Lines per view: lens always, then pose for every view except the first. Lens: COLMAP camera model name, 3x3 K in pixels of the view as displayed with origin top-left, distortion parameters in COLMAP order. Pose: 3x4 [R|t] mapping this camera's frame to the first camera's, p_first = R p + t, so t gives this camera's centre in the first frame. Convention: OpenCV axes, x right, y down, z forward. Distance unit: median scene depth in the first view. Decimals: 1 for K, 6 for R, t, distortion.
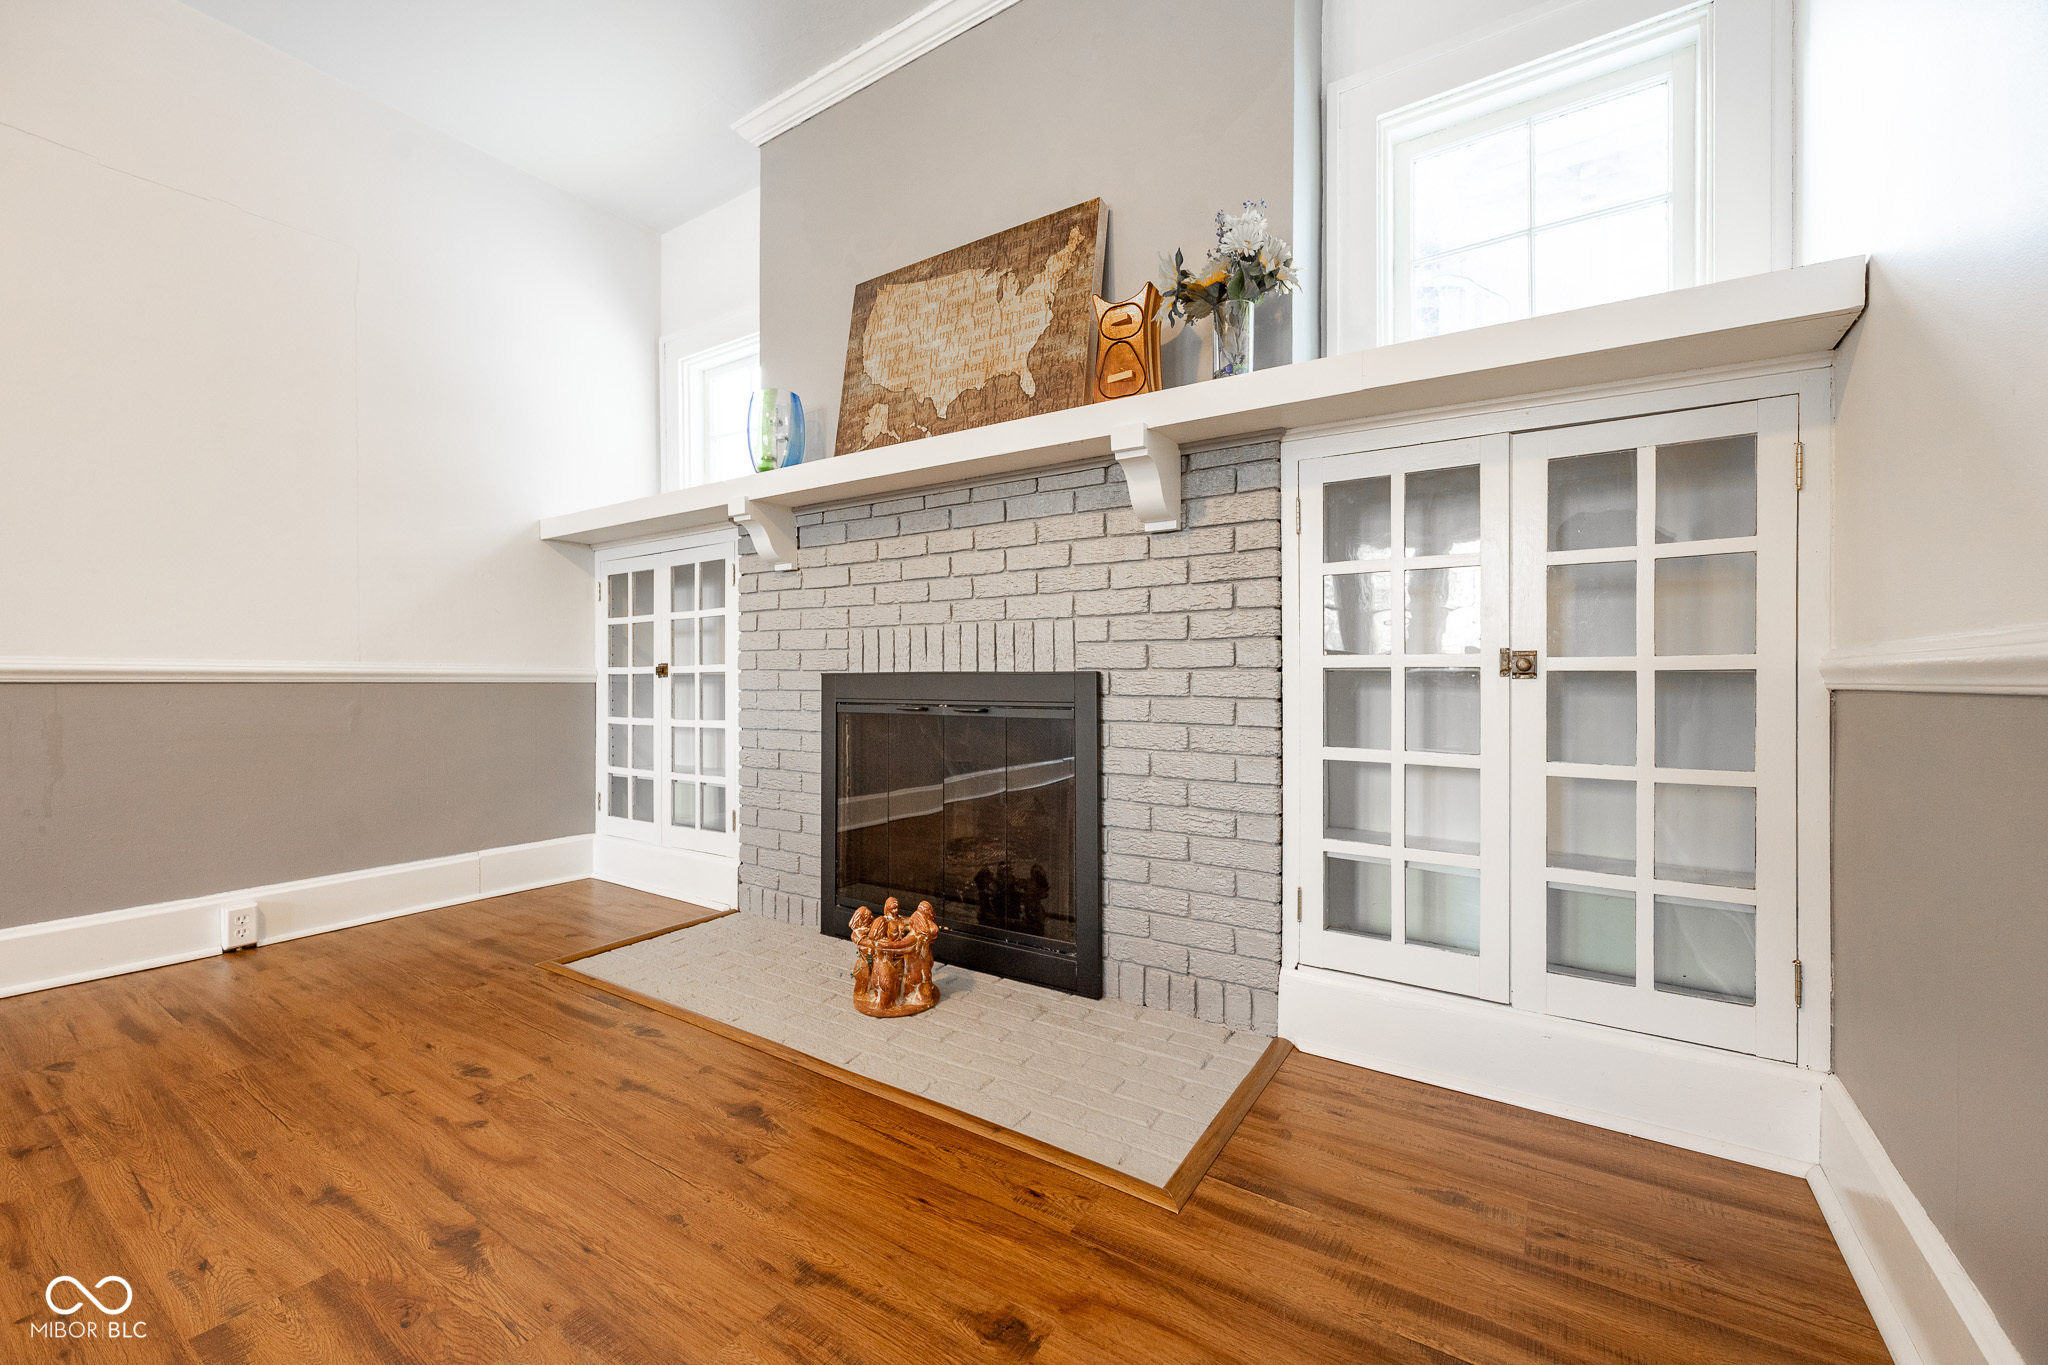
lens RADIAL K [[819.4, 0, 1043.2], [0, 819.4, 685.5], [0, 0, 1]] dist [0.000942, 0.000400]
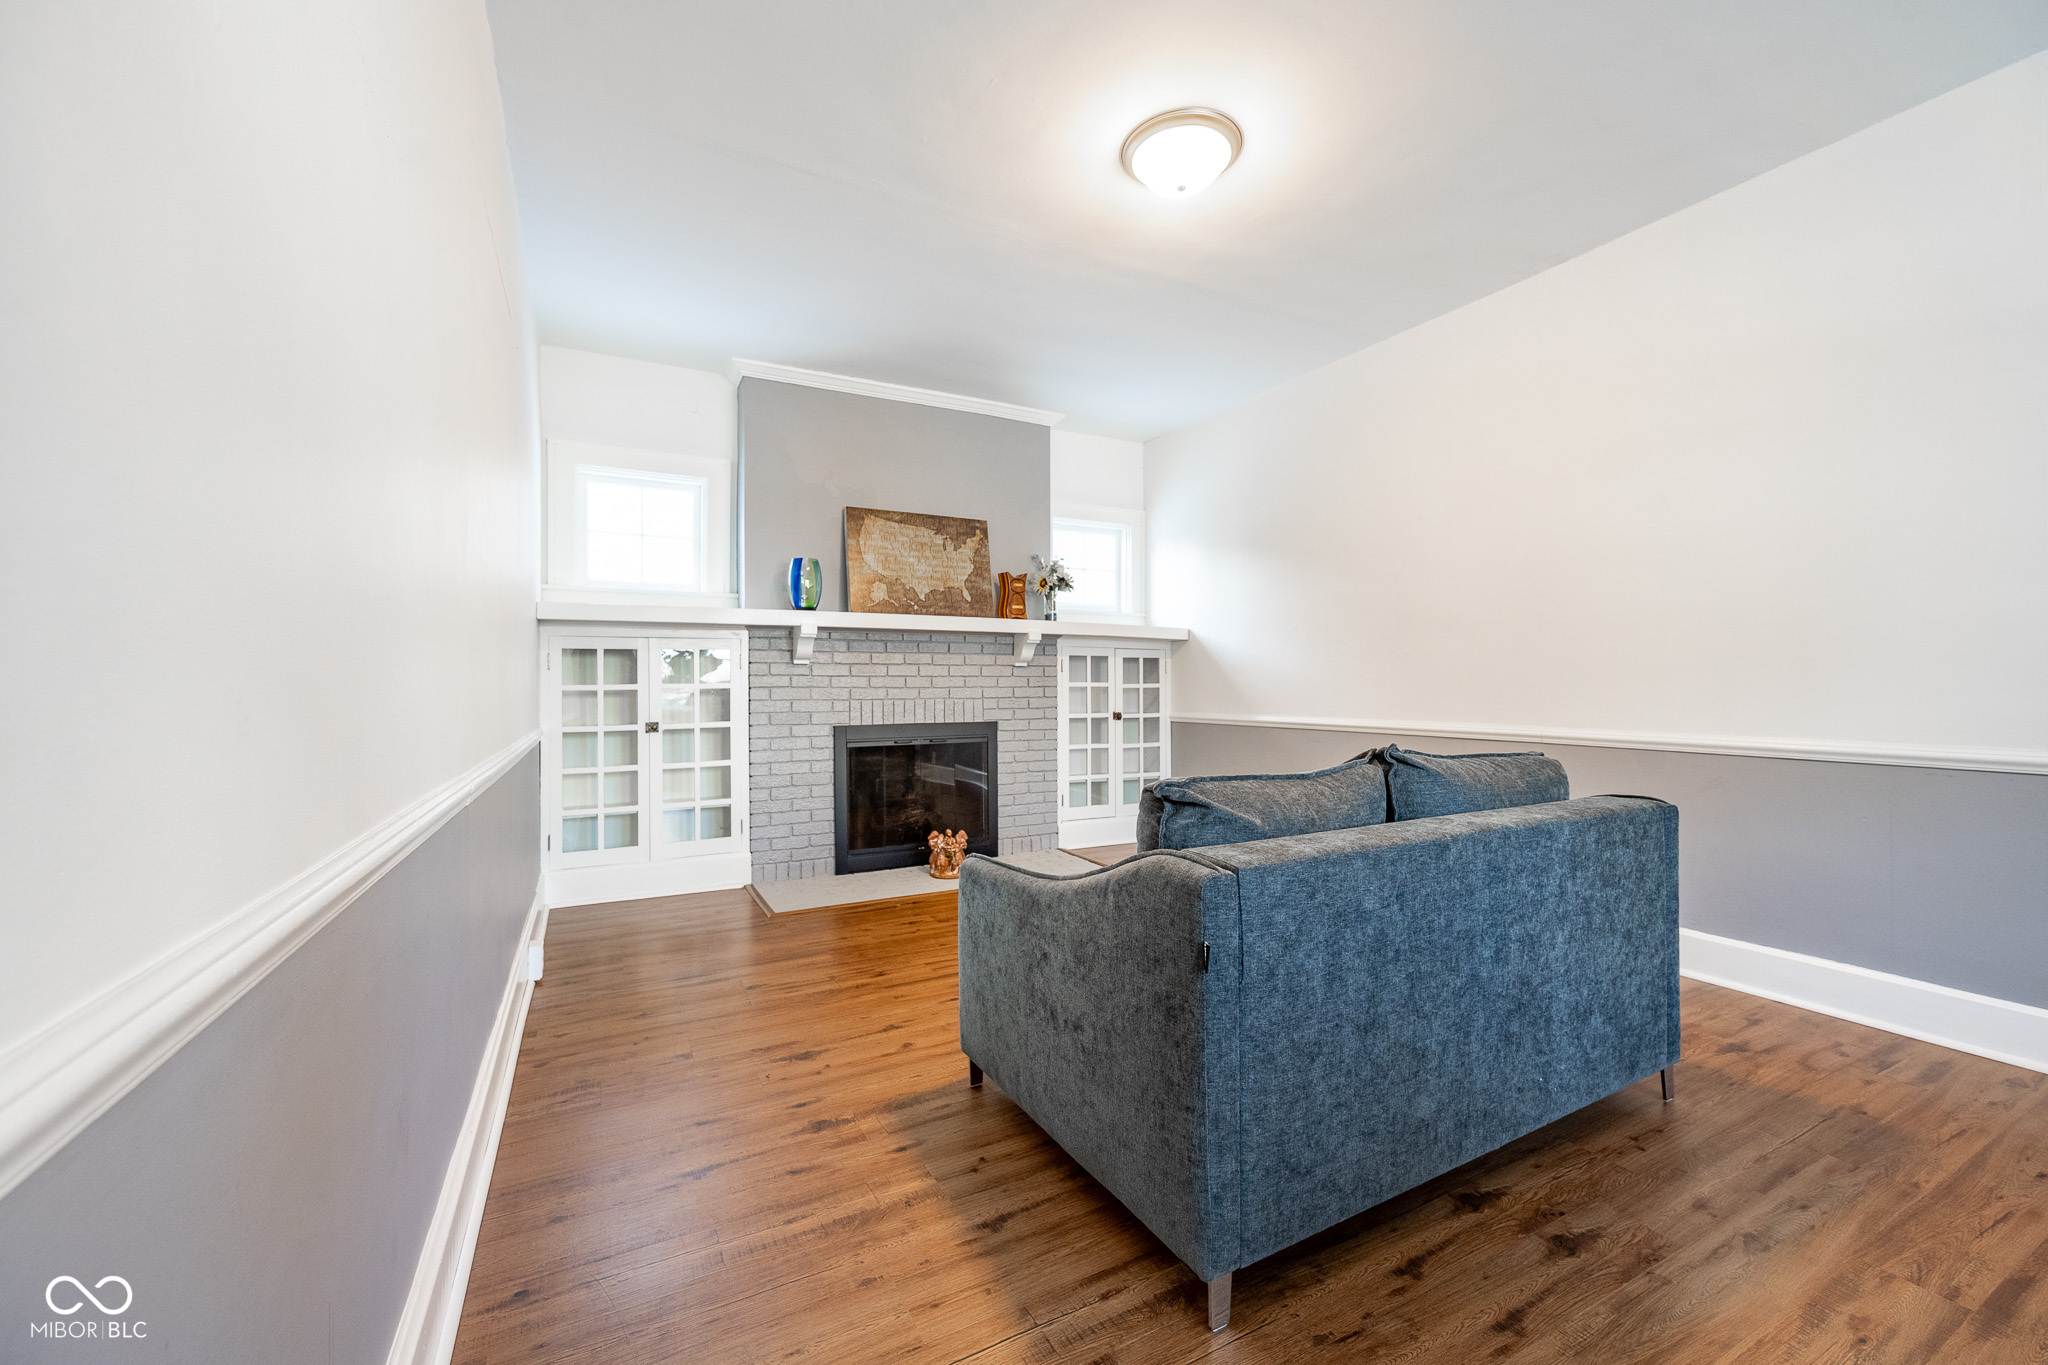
lens RADIAL K [[819.4, 0, 1028.9], [0, 819.4, 686.0], [0, 0, 1]] dist [0.000942, 0.000400]
pose [[0.479365, -0.006115, 0.877594, -2.027181], [0.008196, 0.999963, 0.002491, -0.127369], [-0.877577, 0.005999, 0.479398, -0.248526]]
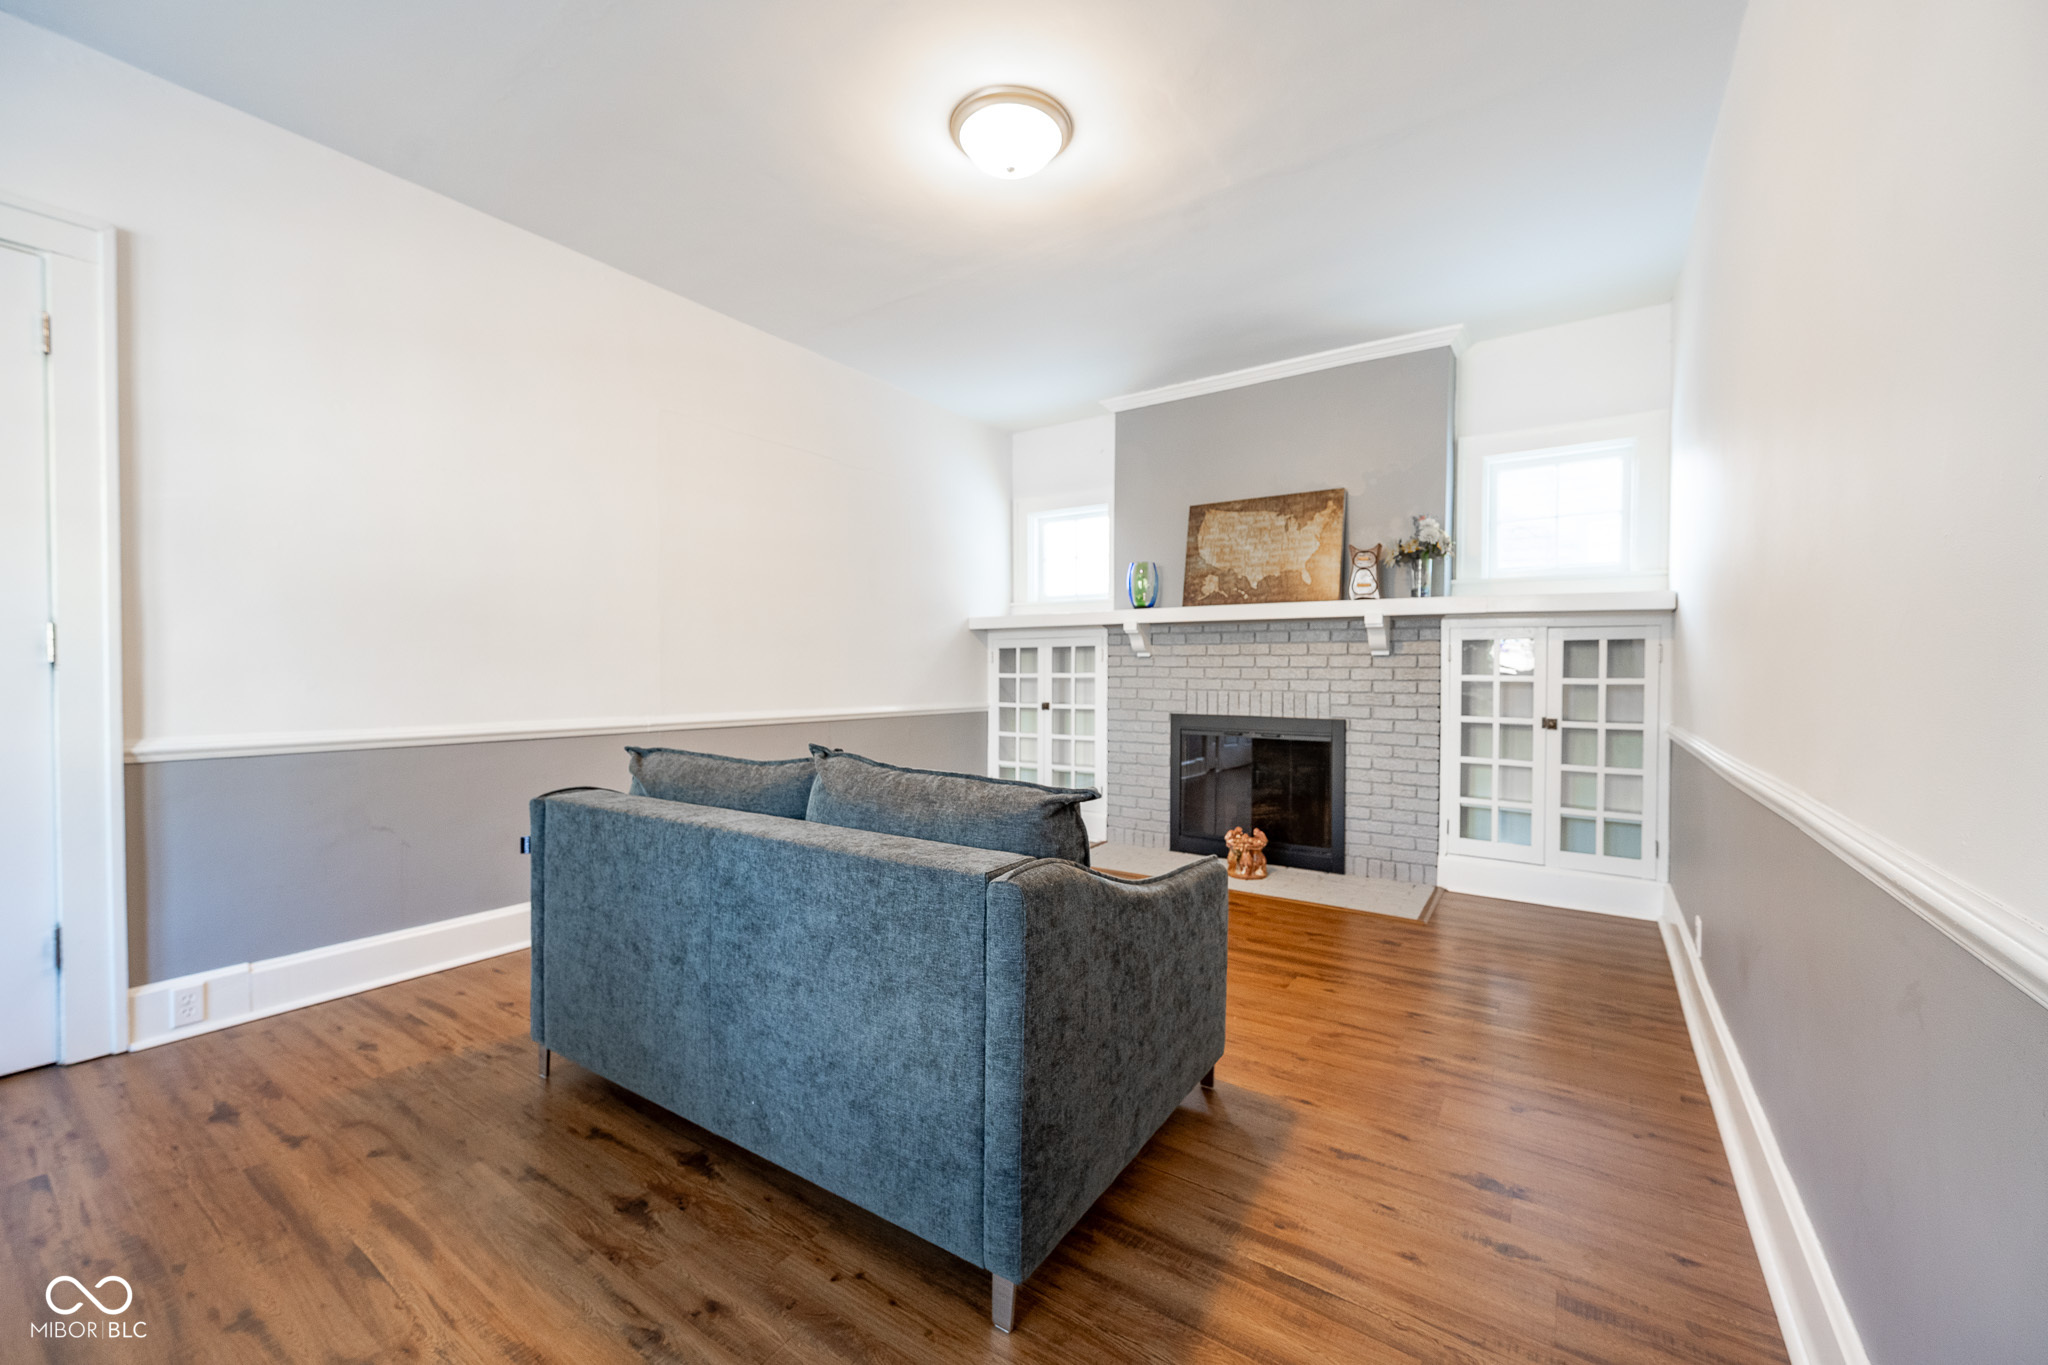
lens RADIAL K [[819.4, 0, 1031.8], [0, 819.4, 689.6], [0, 0, 1]] dist [0.000942, 0.000400]
pose [[0.999743, 0.001976, -0.022565, -0.692290], [-0.001548, 0.999819, 0.018943, -0.132534], [0.022599, -0.018903, 0.999566, -1.124026]]
